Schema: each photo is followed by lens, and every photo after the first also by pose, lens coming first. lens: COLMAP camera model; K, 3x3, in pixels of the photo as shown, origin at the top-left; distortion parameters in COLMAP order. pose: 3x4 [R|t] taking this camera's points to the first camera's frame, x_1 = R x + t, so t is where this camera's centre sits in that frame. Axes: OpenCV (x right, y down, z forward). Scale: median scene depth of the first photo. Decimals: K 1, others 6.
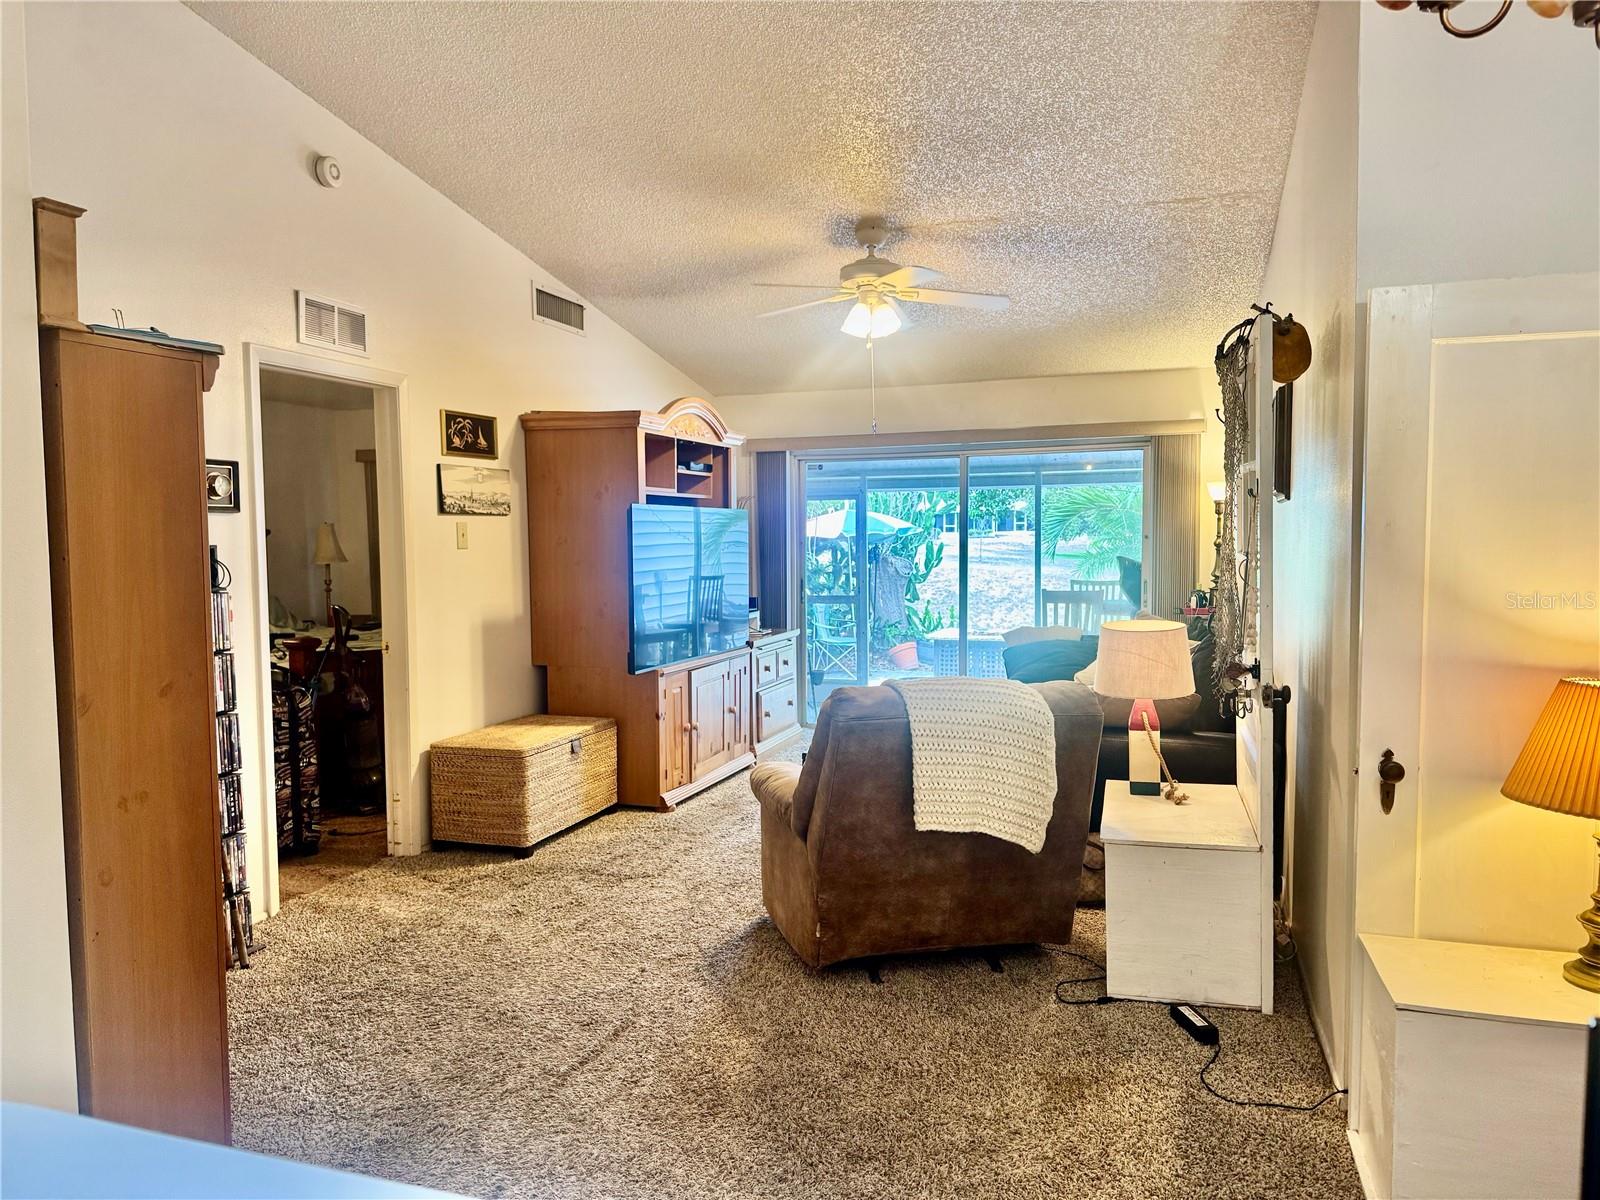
lens RADIAL K [[1133.2, 0, 801.3], [0, 1133.2, 598.2], [0, 0, 1]] dist [-0.003576, -0.005816]
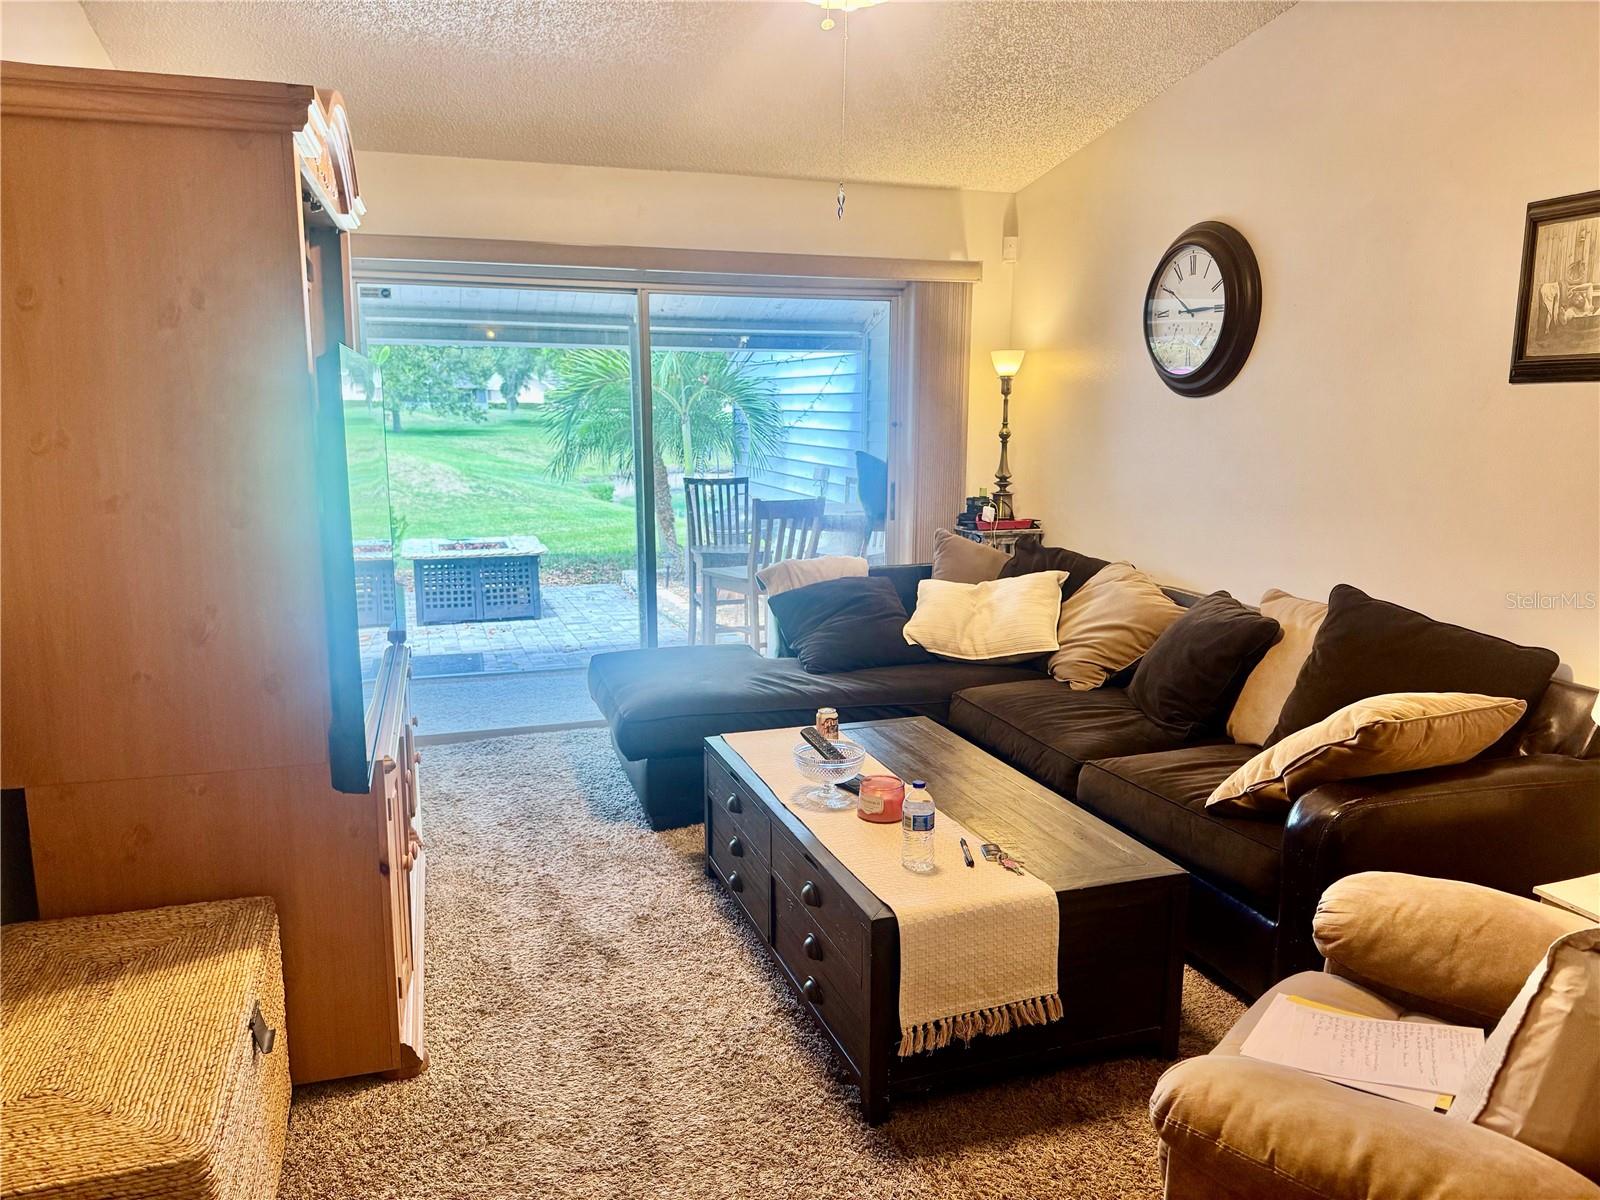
lens RADIAL K [[1133.2, 0, 800.6], [0, 1133.2, 601.3], [0, 0, 1]] dist [-0.003576, -0.005816]
pose [[0.792487, -0.094841, 0.602469, -0.203099], [0.029482, 0.992637, 0.117482, -0.030596], [-0.609175, -0.075341, 0.789449, 0.480275]]
